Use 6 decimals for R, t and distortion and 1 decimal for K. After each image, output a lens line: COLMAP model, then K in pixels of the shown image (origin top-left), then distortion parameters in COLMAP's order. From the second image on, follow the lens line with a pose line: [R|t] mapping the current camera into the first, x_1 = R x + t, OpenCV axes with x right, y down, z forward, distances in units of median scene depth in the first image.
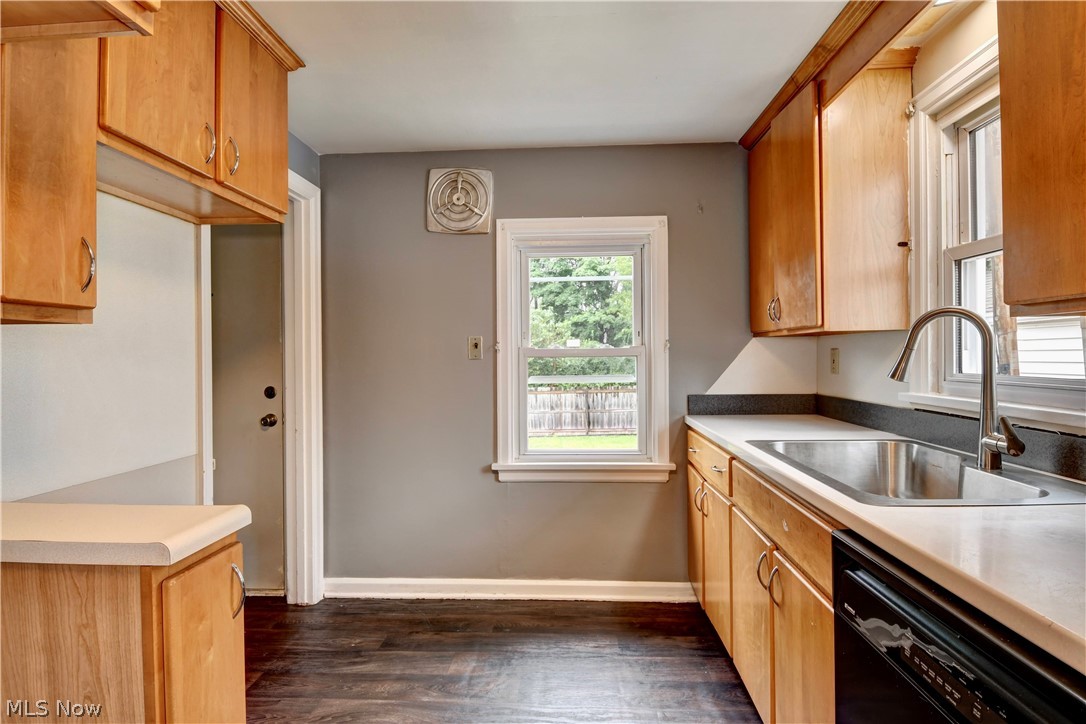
lens RADIAL K [[555.5, 0, 544.7], [0, 555.5, 359.5], [0, 0, 1]] dist [0.014047, -0.003054]
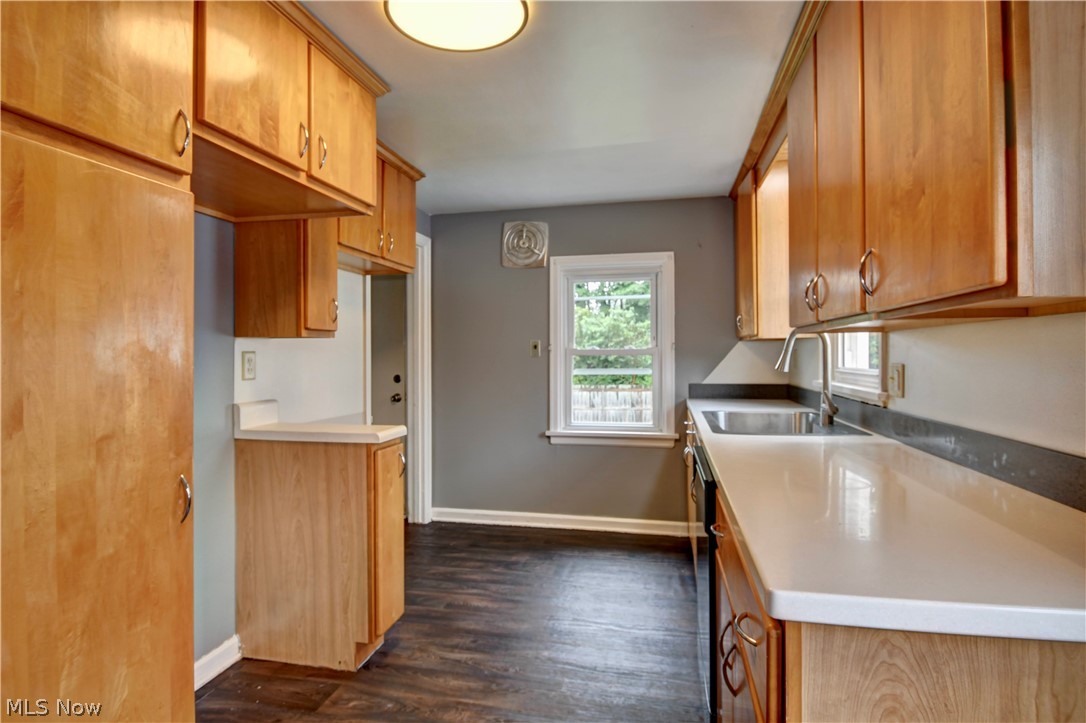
lens RADIAL K [[555.5, 0, 544.2], [0, 555.5, 358.4], [0, 0, 1]] dist [0.014047, -0.003054]
pose [[0.986822, 0.004751, -0.161740, 0.129868], [-0.004695, 0.999989, 0.000732, 0.003180], [0.161741, 0.000037, 0.986833, -0.396983]]
